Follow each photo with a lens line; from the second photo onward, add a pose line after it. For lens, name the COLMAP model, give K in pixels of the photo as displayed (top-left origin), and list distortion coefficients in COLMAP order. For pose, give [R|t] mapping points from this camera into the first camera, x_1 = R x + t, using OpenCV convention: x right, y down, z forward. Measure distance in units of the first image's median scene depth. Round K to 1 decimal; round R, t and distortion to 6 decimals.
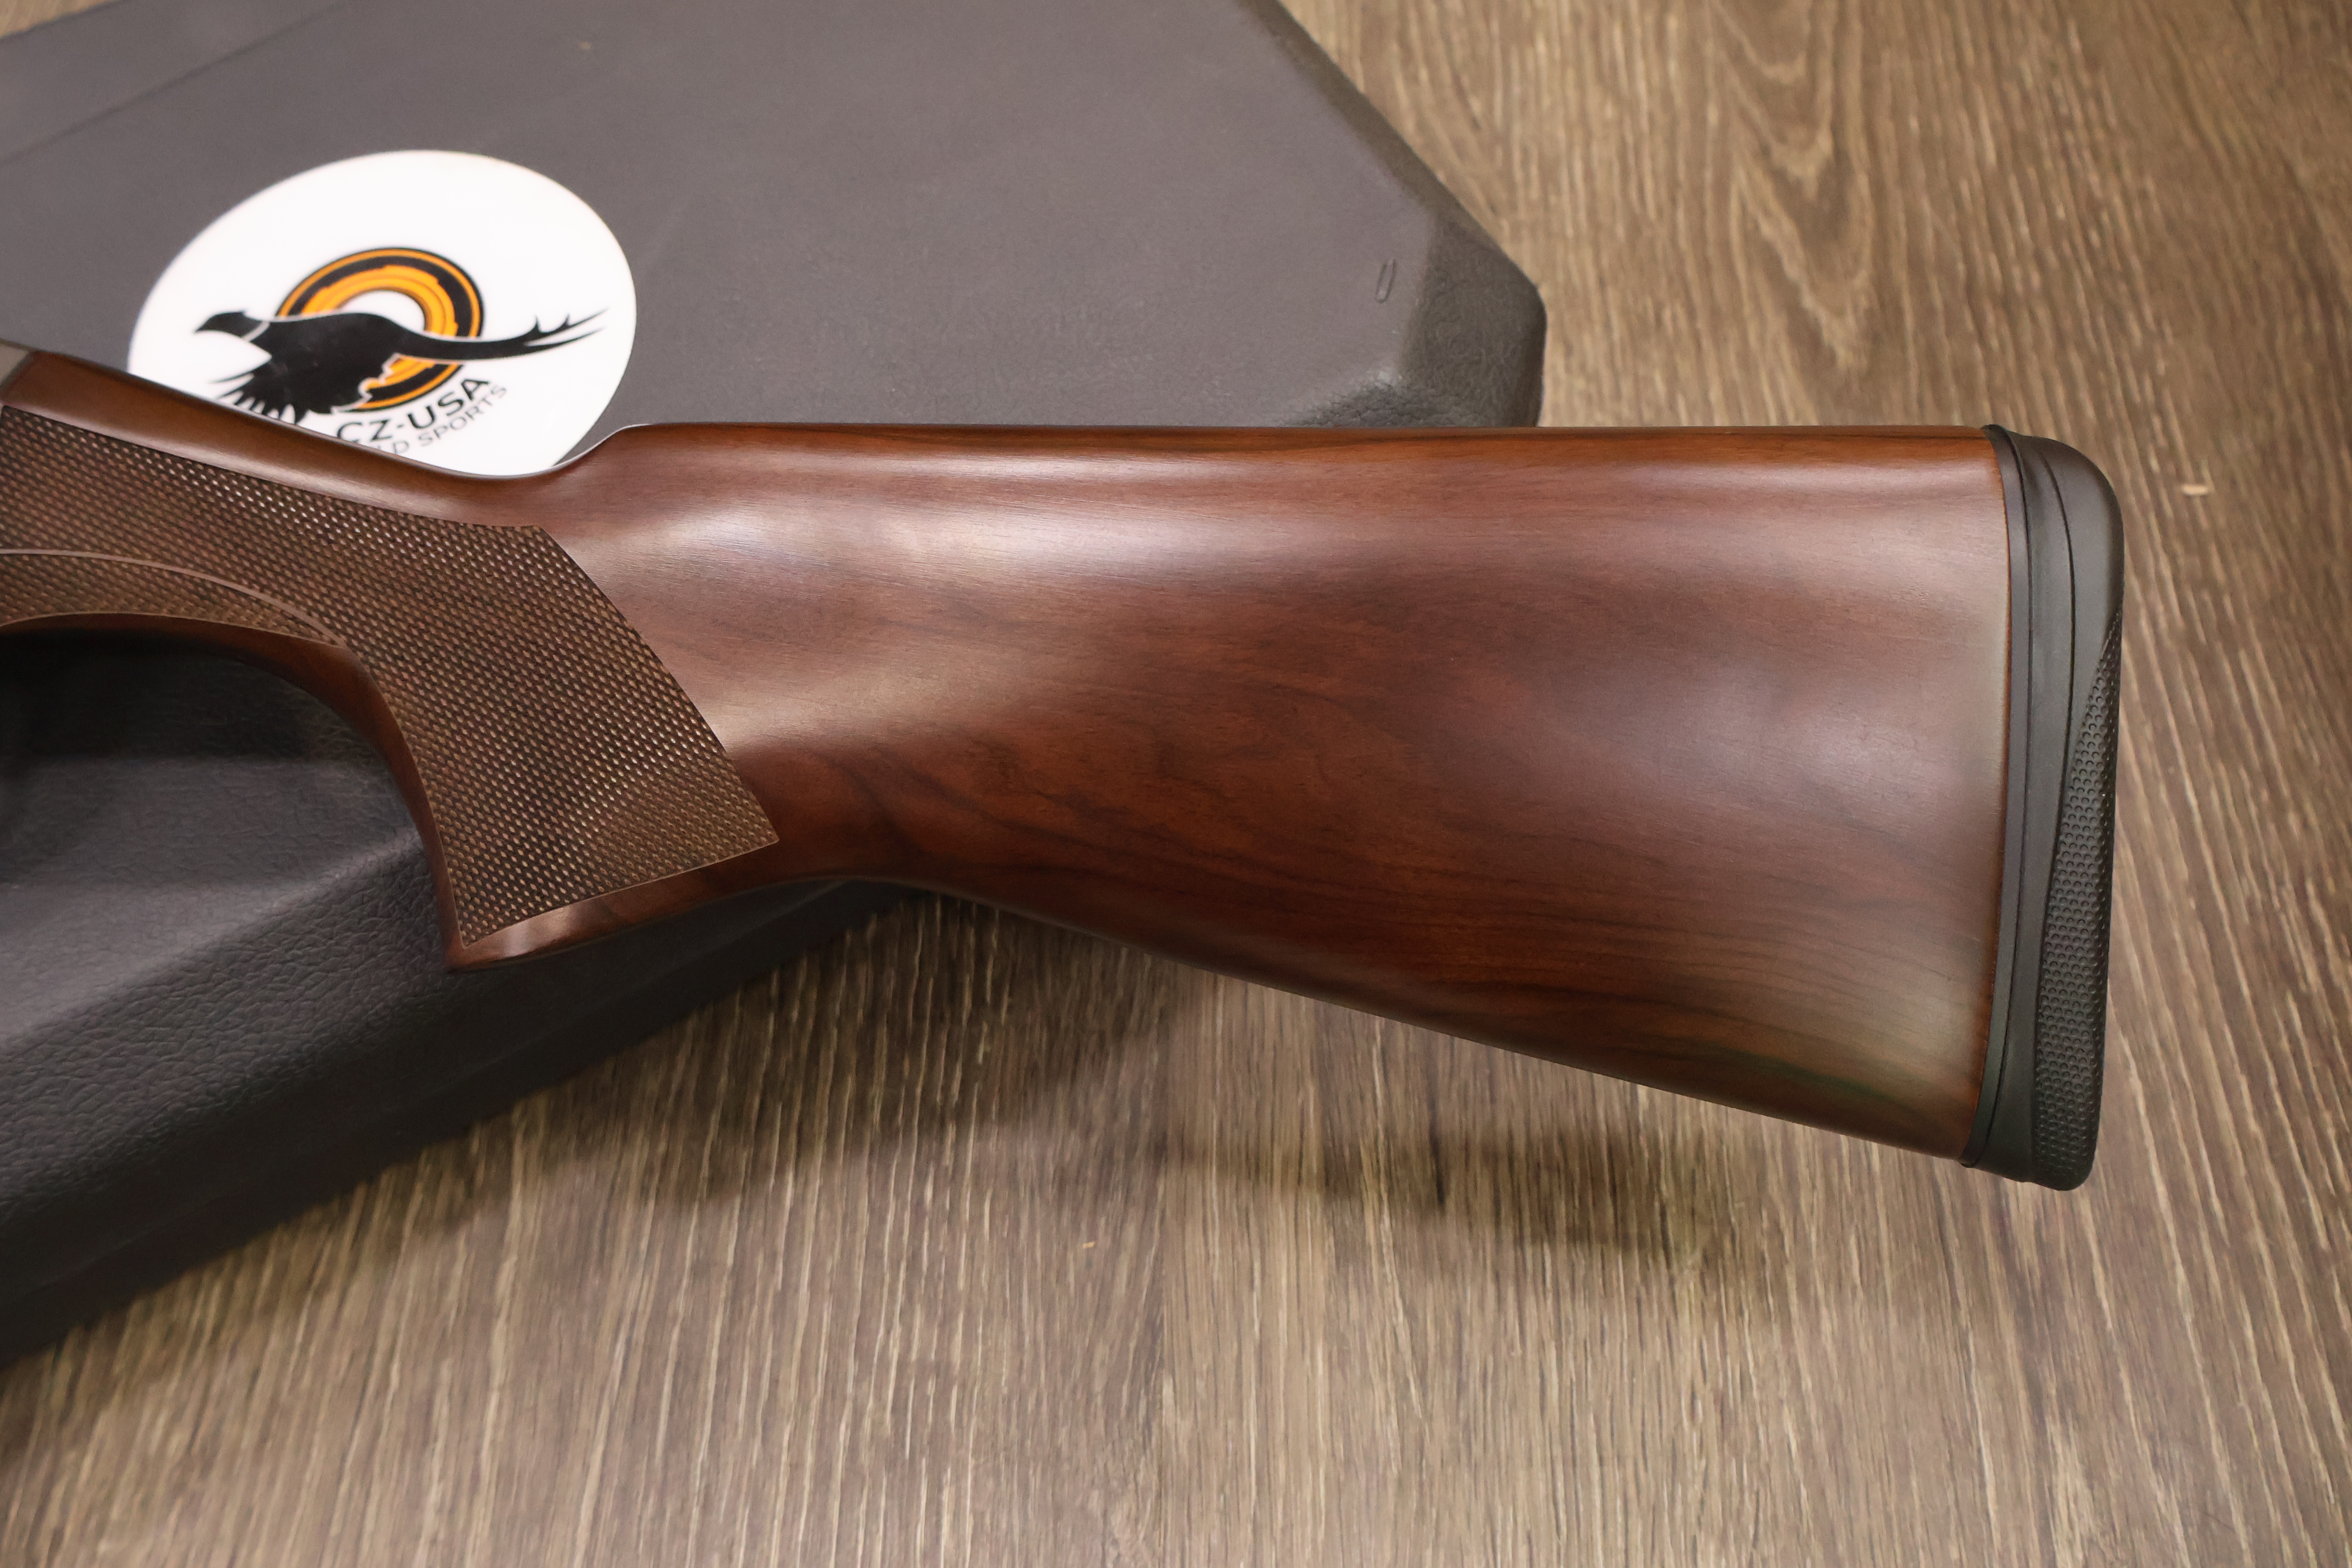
lens RADIAL K [[2054.8, 0, 1176.0], [0, 2054.8, 784.0], [0, 0, 1]] dist [0.017660, -0.007925]
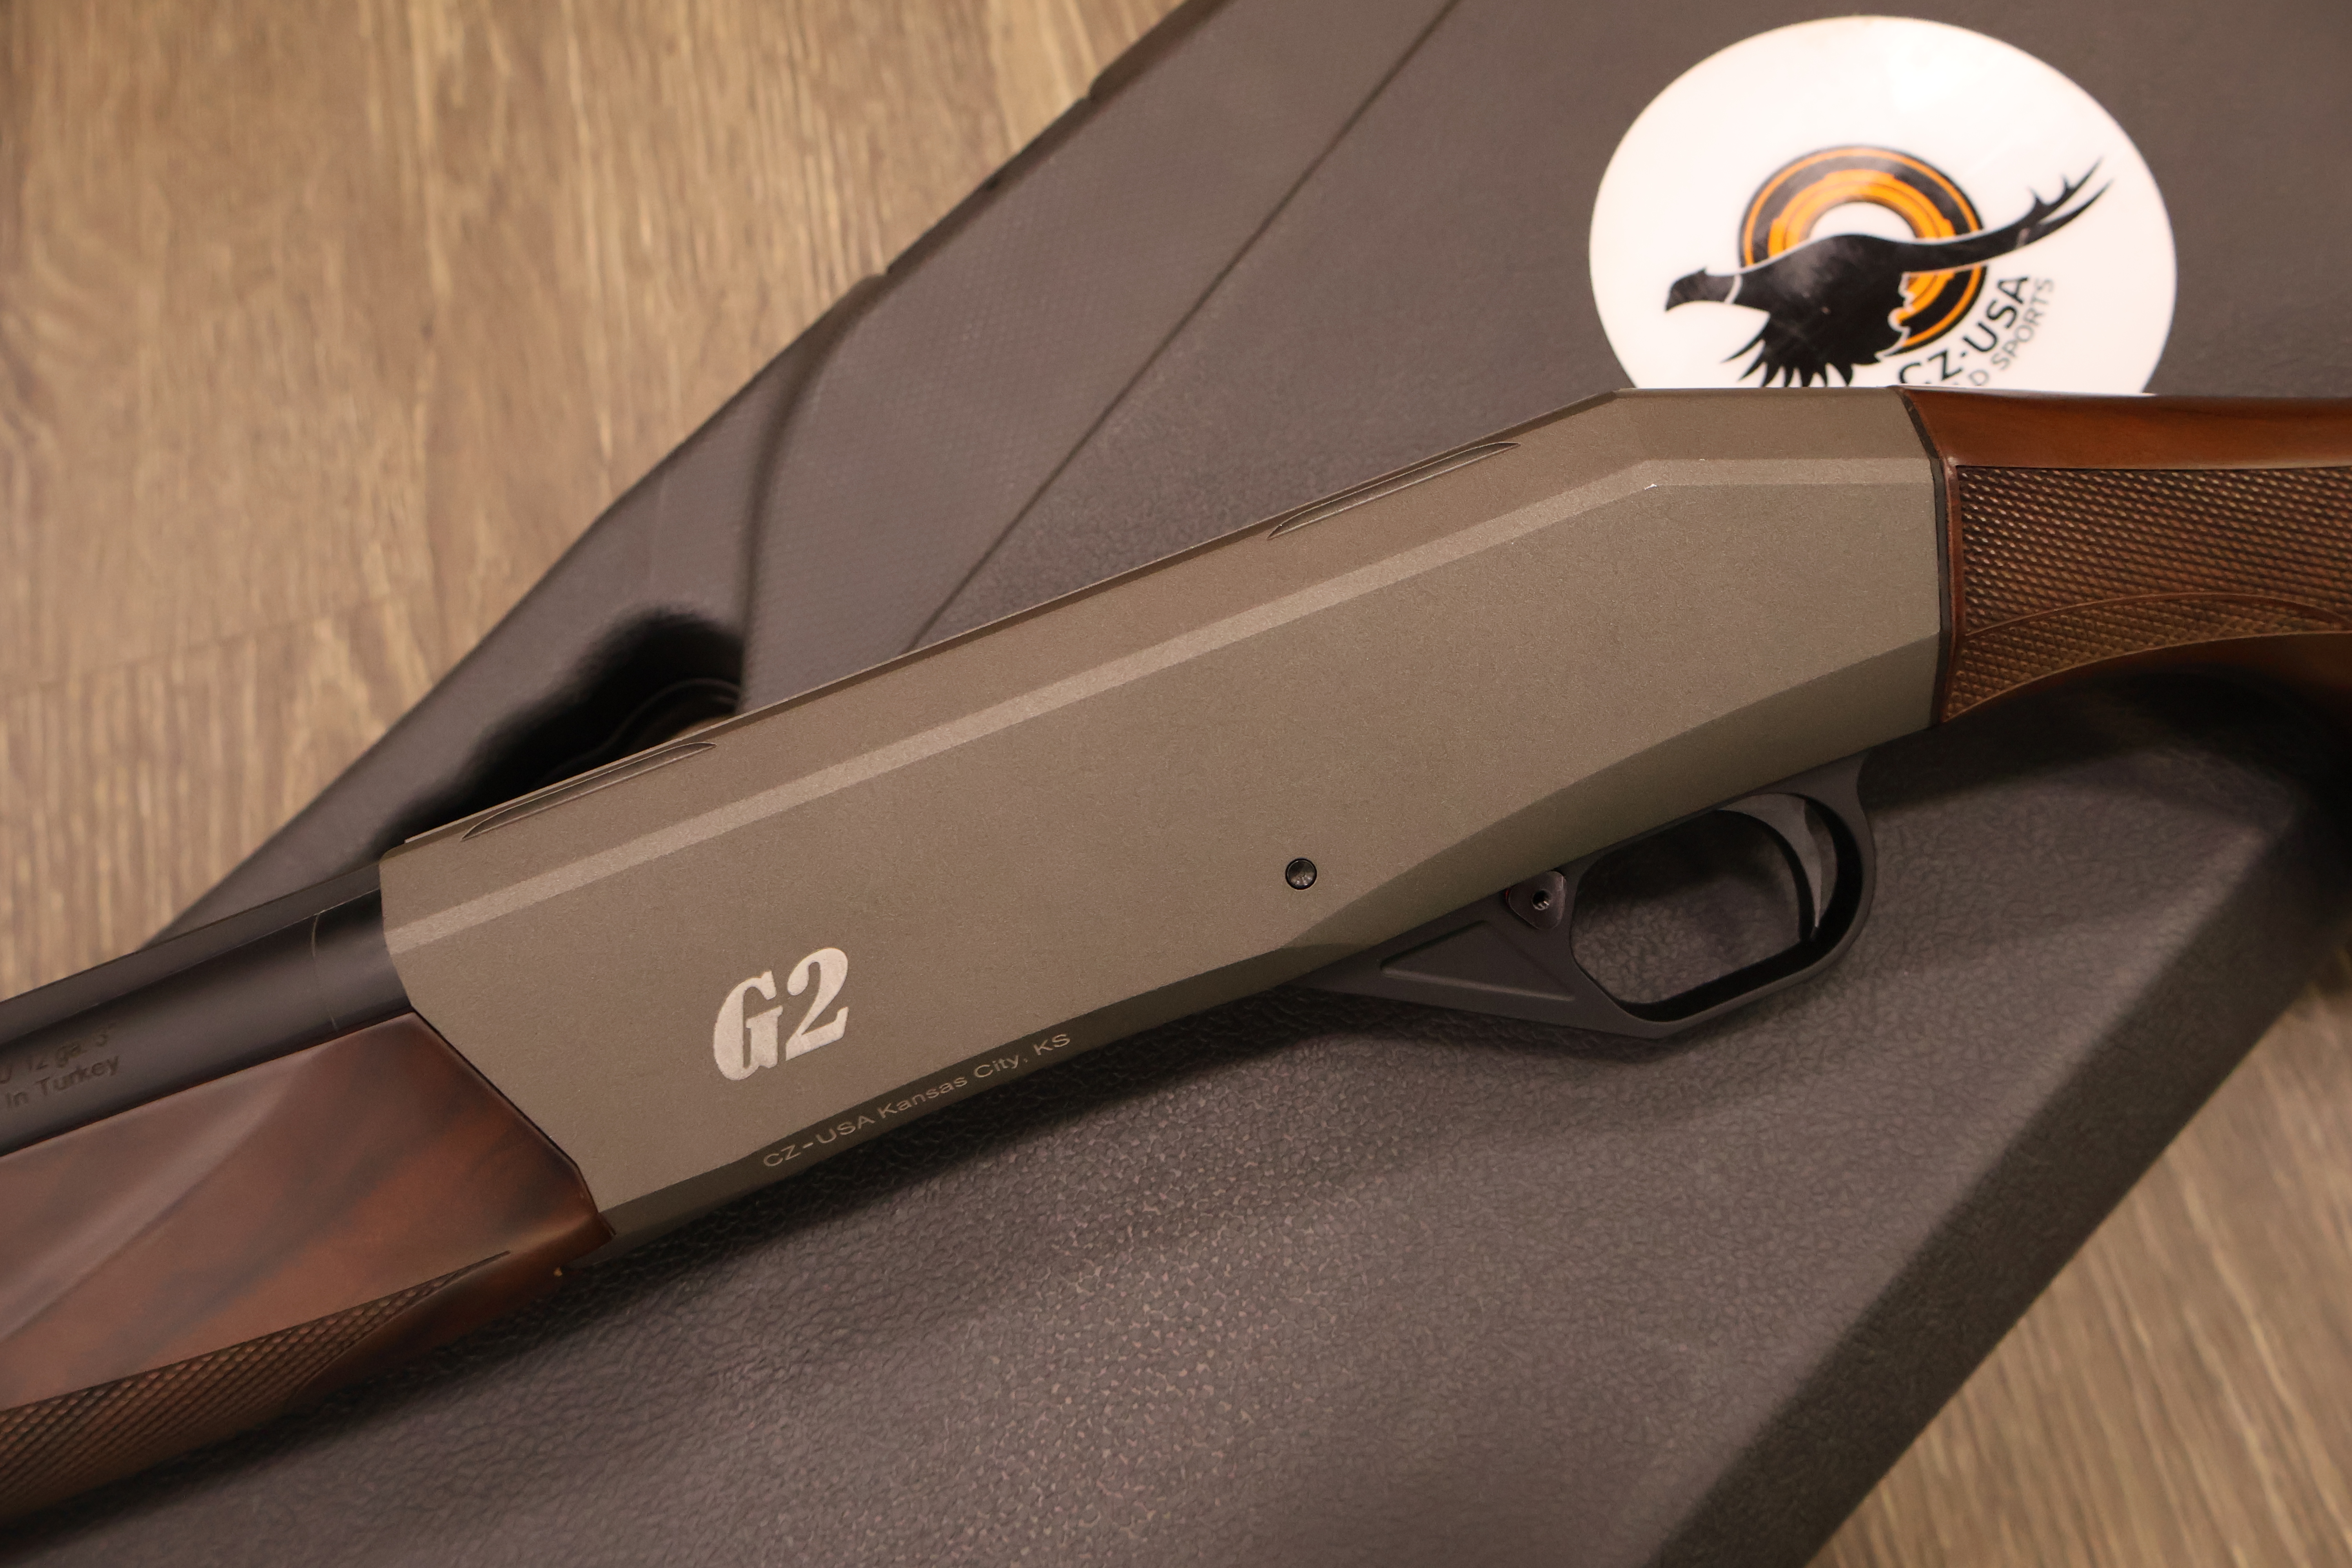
lens RADIAL K [[2089.0, 0, 1186.8], [0, 2089.0, 781.4], [0, 0, 1]] dist [0.011933, -0.016802]
pose [[0.964723, -0.263250, 0.002994, -0.739106], [0.259274, 0.952001, 0.162702, -0.228971], [-0.045681, -0.156186, 0.986671, 0.102108]]
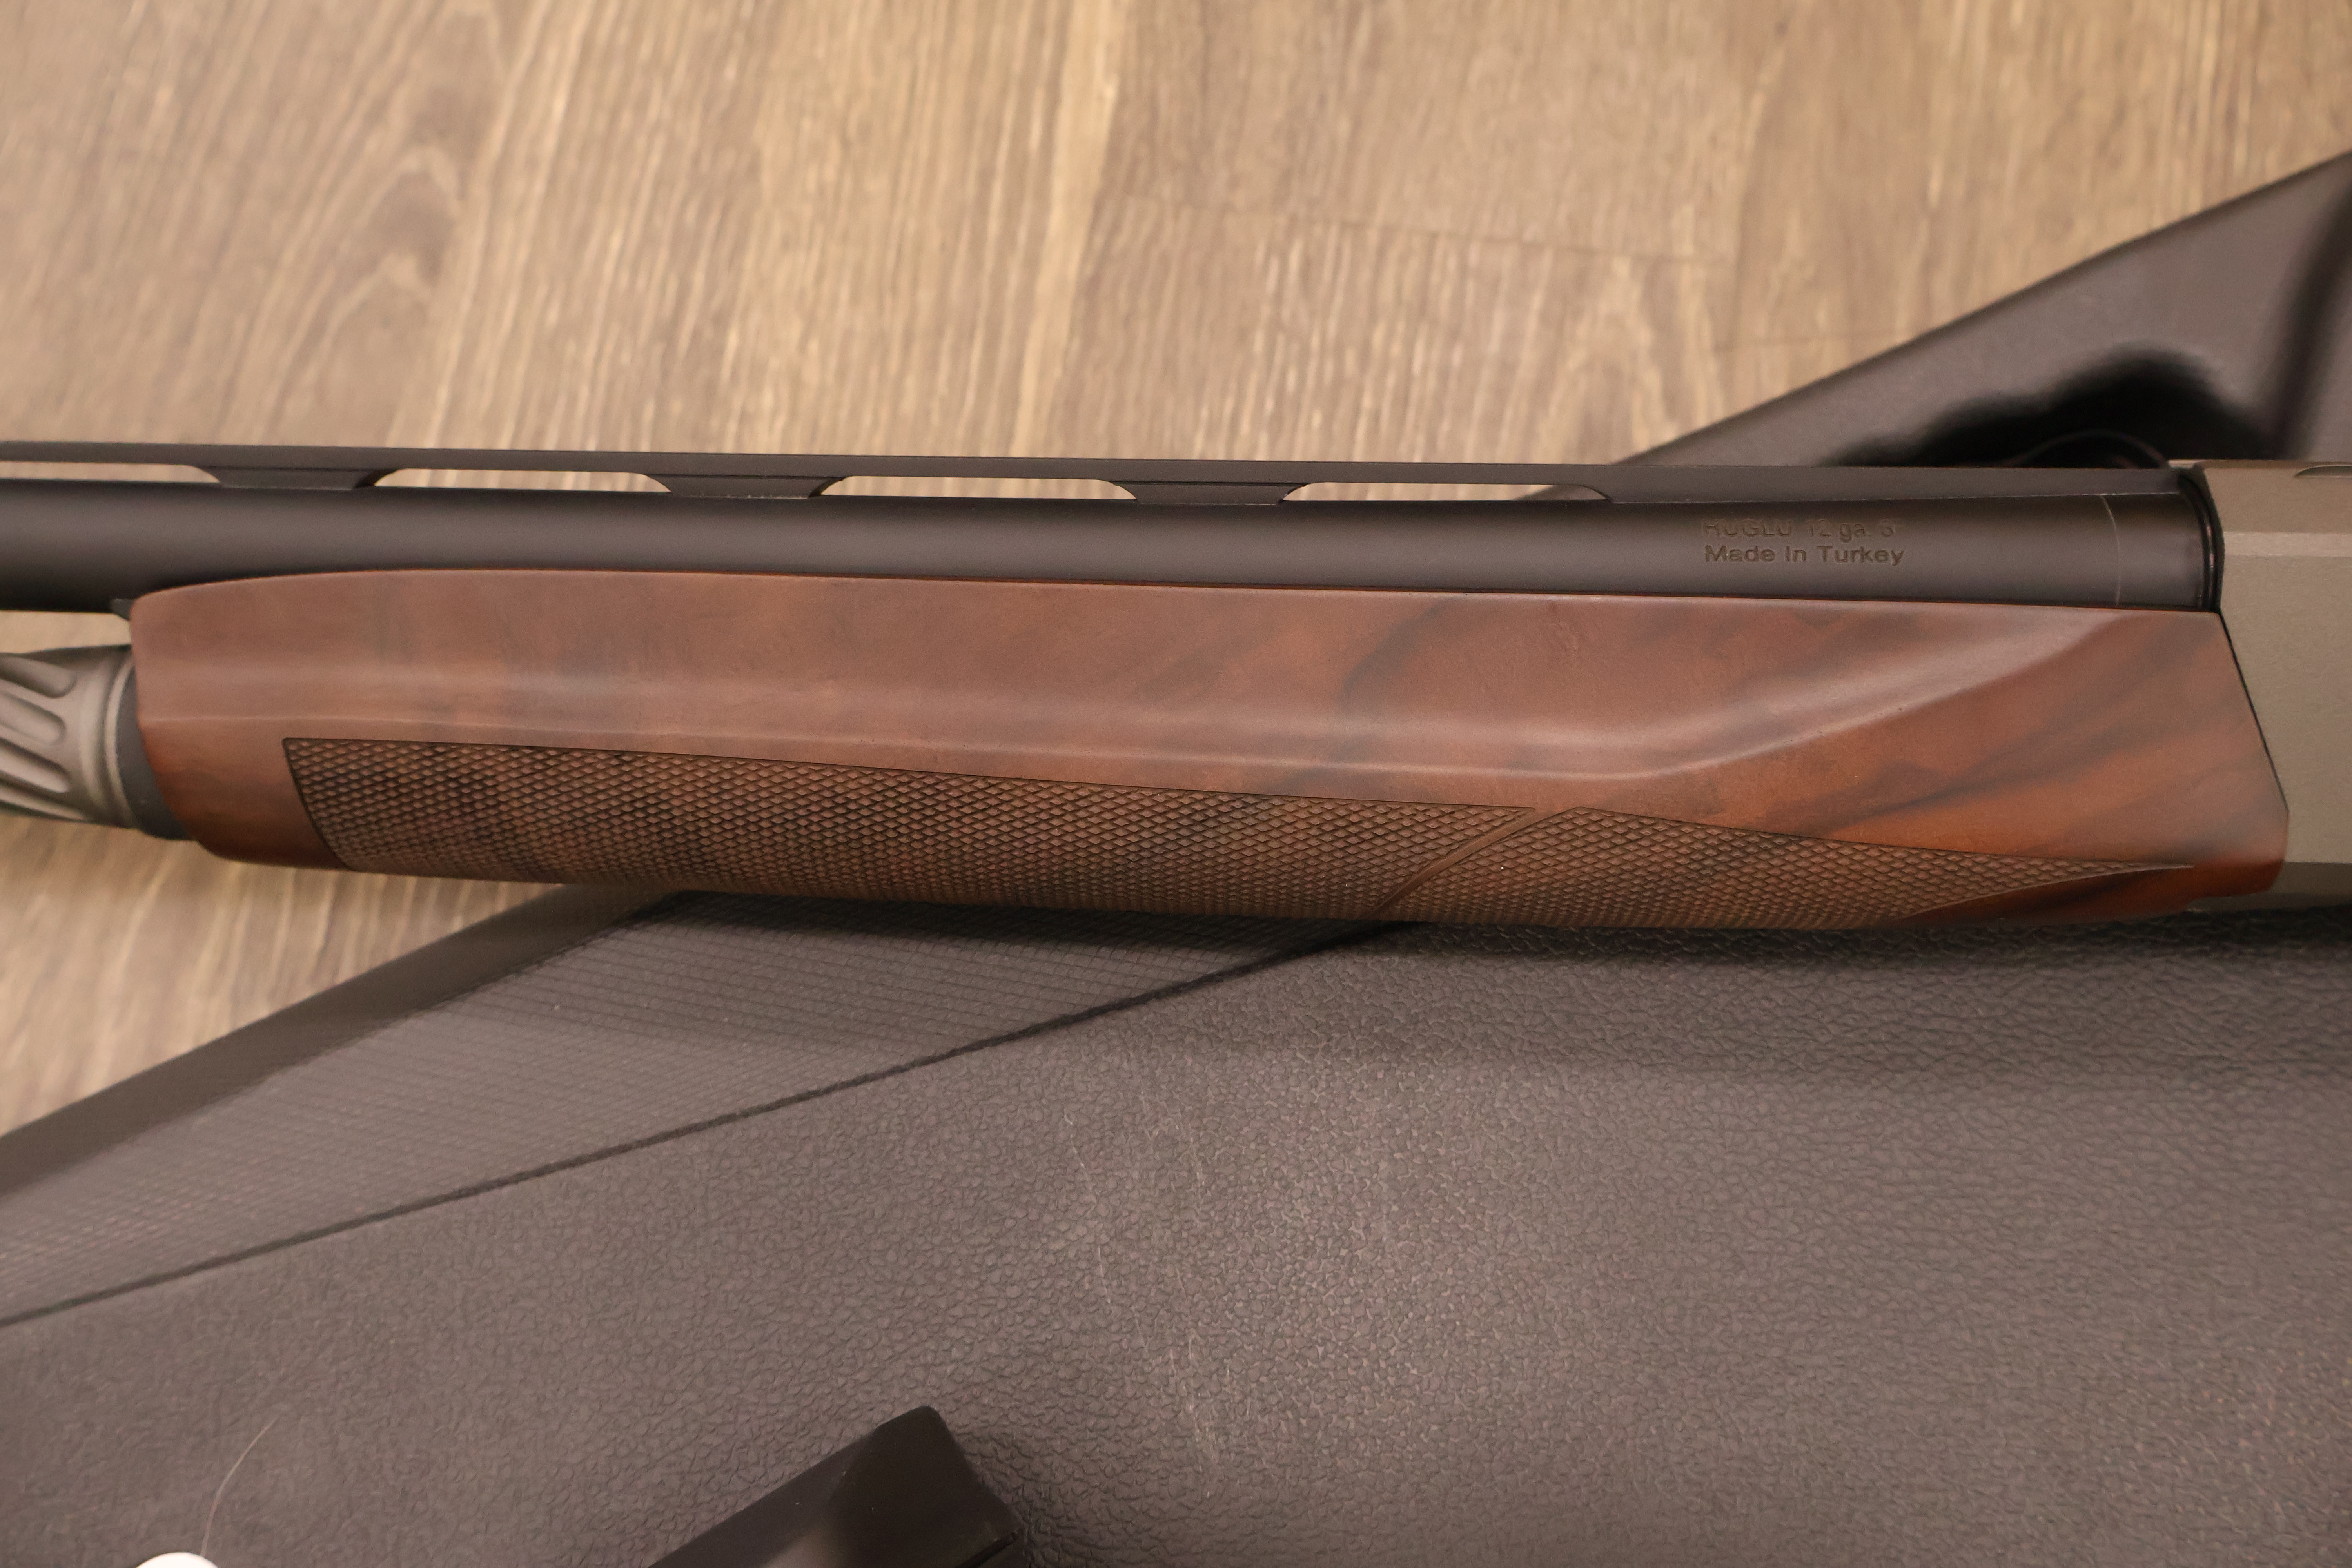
lens RADIAL K [[2089.0, 0, 1186.8], [0, 2089.0, 781.4], [0, 0, 1]] dist [0.011933, -0.016802]
pose [[0.990252, 0.114431, -0.079410, -1.296240], [-0.098494, 0.978413, 0.181680, -0.148743], [0.098485, -0.172088, 0.980146, 0.036935]]
